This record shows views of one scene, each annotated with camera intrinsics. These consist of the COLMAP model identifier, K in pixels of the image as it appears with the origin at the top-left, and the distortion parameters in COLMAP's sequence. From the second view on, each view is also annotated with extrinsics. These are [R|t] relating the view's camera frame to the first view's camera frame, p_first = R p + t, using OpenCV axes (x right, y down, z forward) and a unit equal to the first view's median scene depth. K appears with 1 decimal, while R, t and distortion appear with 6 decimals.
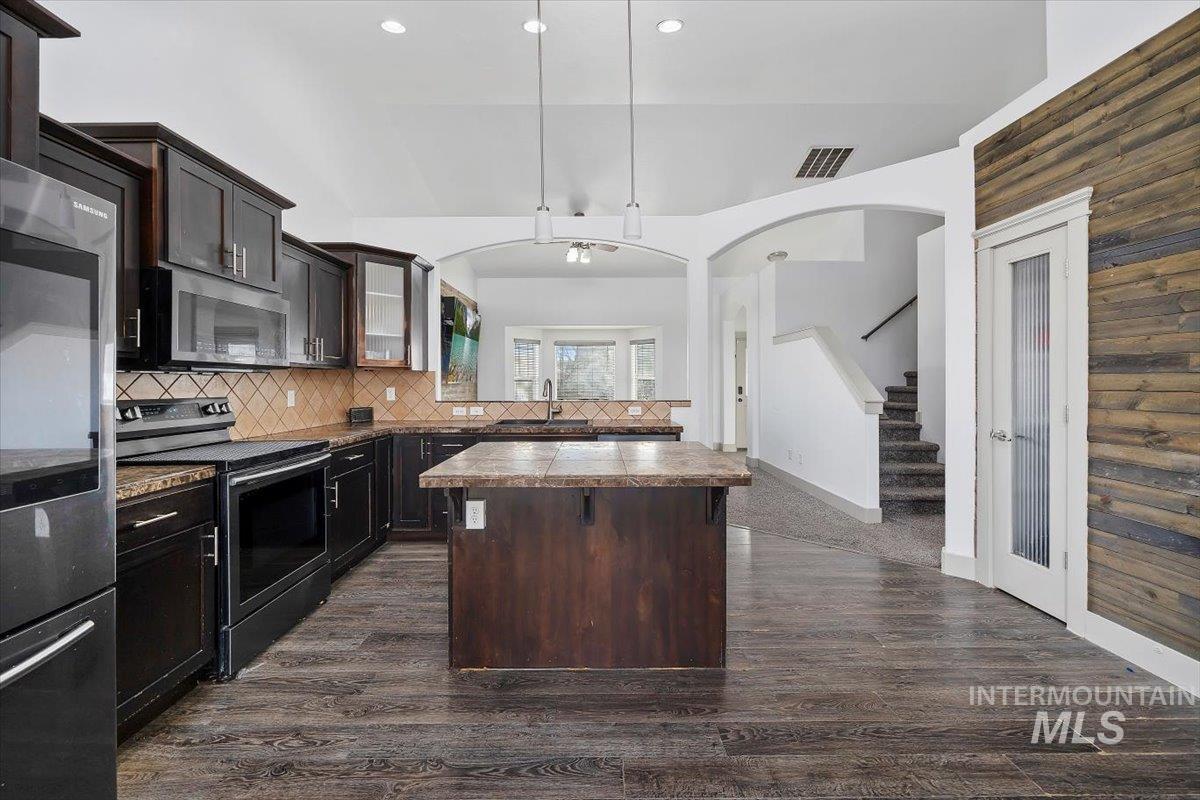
lens RADIAL K [[458.9, 0, 598.7], [0, 458.9, 381.3], [0, 0, 1]] dist [0.000416, 0.000042]
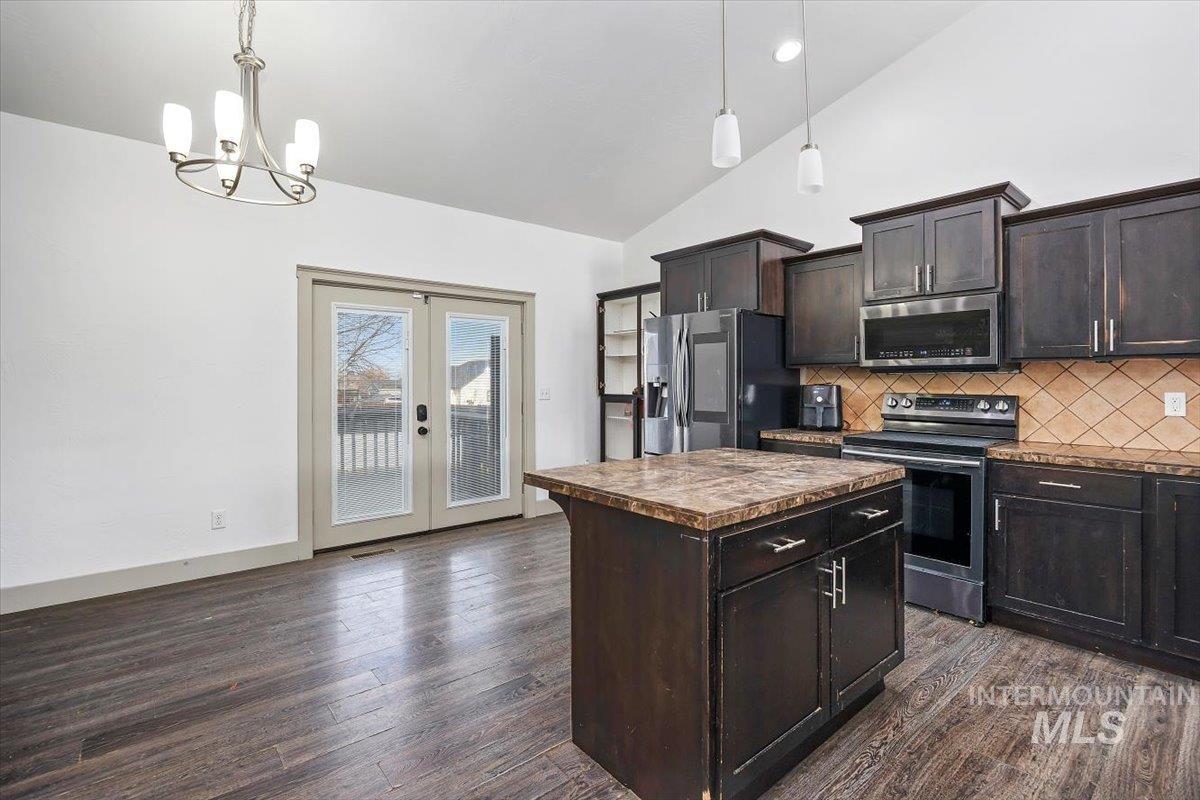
lens RADIAL K [[549.1, 0, 601.7], [0, 549.1, 383.8], [0, 0, 1]] dist [0.000357, 0.000020]
pose [[-0.769461, 0.005435, -0.638670, 0.795015], [0.005795, 0.999982, 0.001527, 0.003218], [0.638667, -0.002526, -0.769479, 1.667538]]
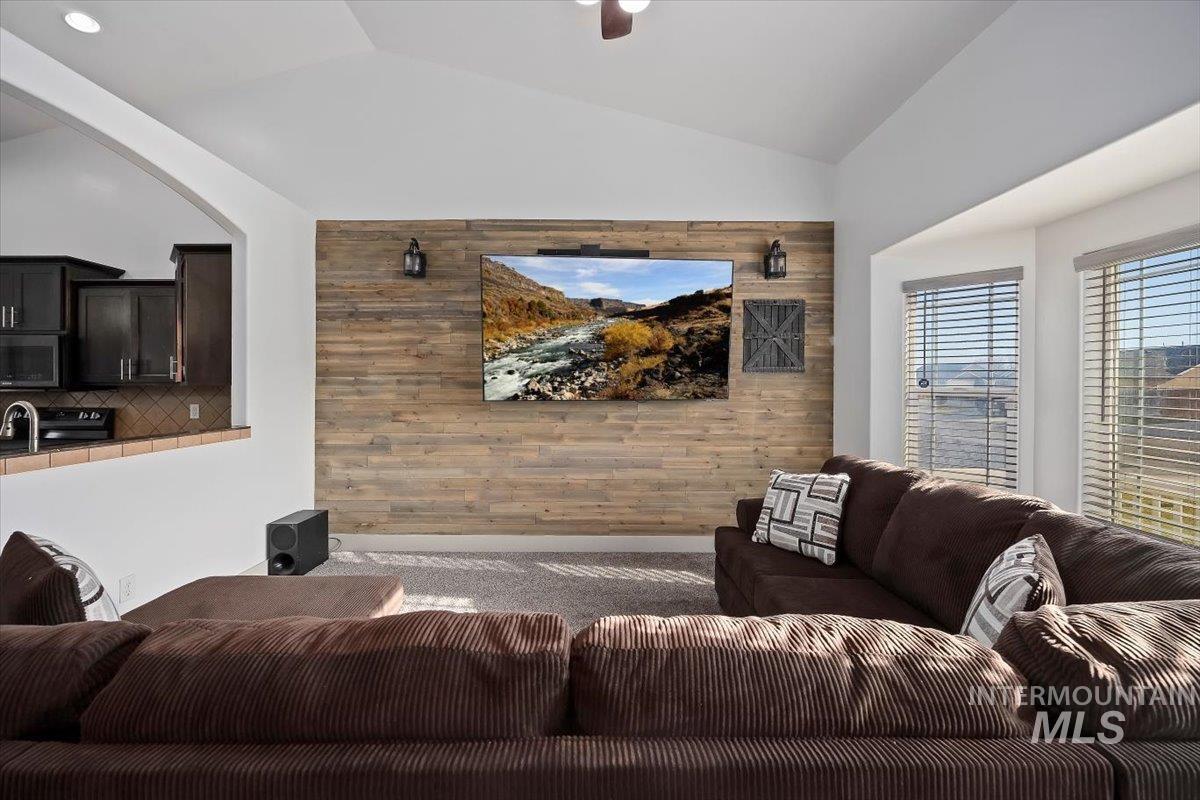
lens RADIAL K [[478.6, 0, 597.3], [0, 478.6, 383.3], [0, 0, 1]] dist [-0.000580, 0.000023]
pose [[0.000516, 0.003129, -0.999995, 0.819824], [-0.000006, 0.999995, 0.003129, -0.058086], [1.000000, 0.000005, 0.000516, 3.173572]]
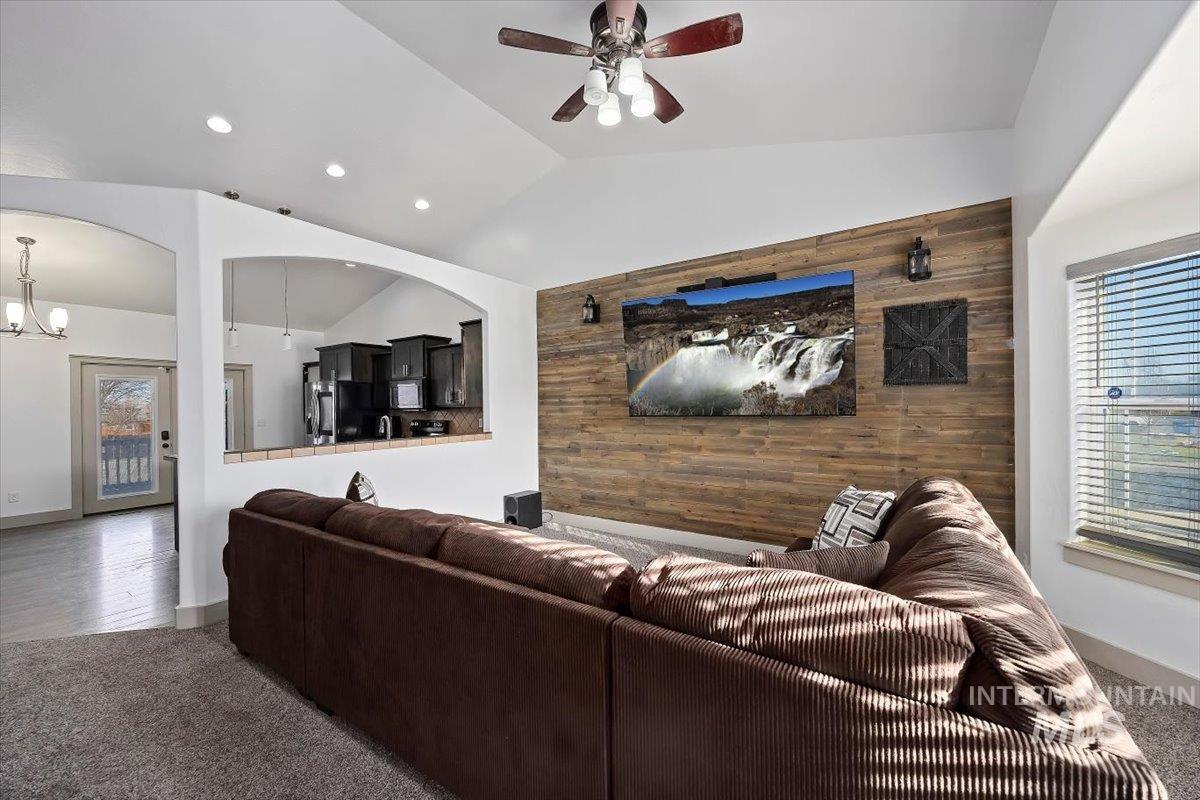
lens RADIAL K [[471.9, 0, 601.0], [0, 471.9, 405.3], [0, 0, 1]] dist [0.000957, 0.000254]
pose [[-0.565619, 0.012982, -0.824564, 0.942861], [0.017561, 0.999839, 0.003695, -0.049672], [0.824480, -0.012390, -0.565756, 3.873551]]
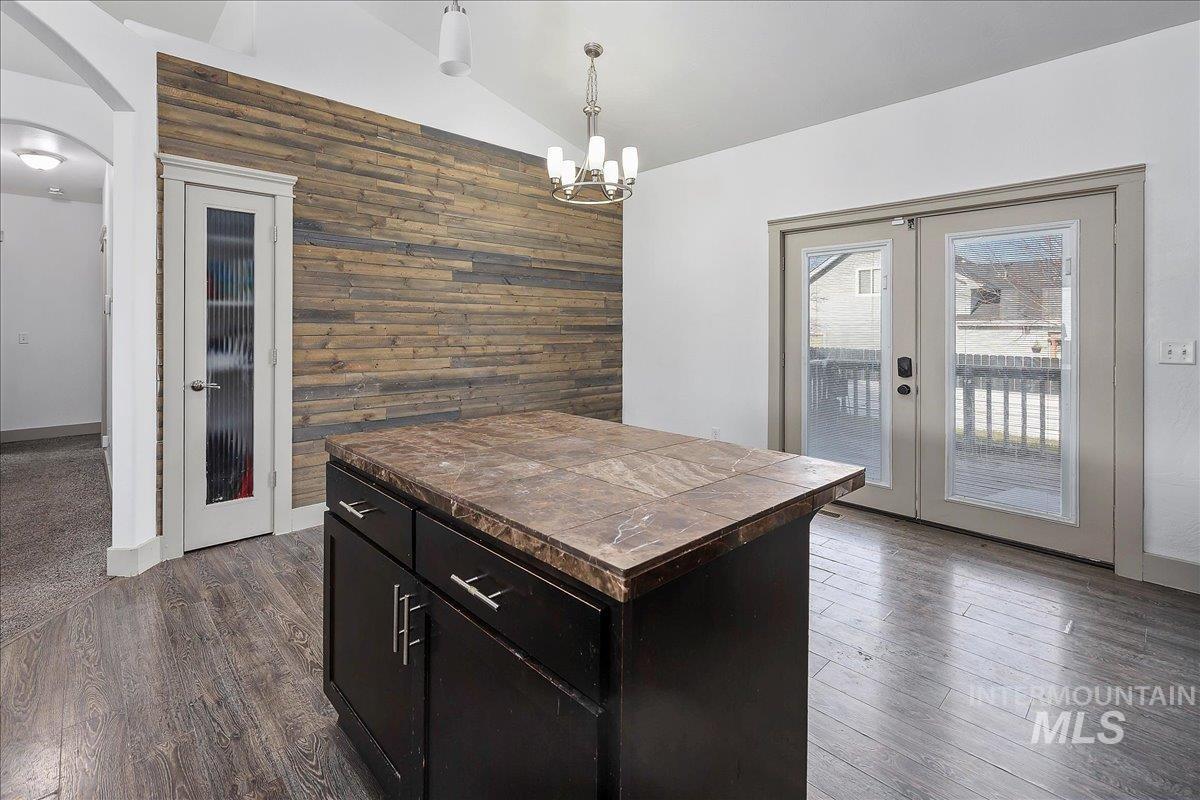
lens RADIAL K [[542.3, 0, 599.5], [0, 542.3, 326.8], [0, 0, 1]] dist [0.000642, 0.000206]
pose [[-0.688047, -0.001220, 0.725665, -0.614707], [-0.002446, 0.999997, -0.000637, -0.006321], [-0.725662, -0.002214, -0.688048, 1.424653]]
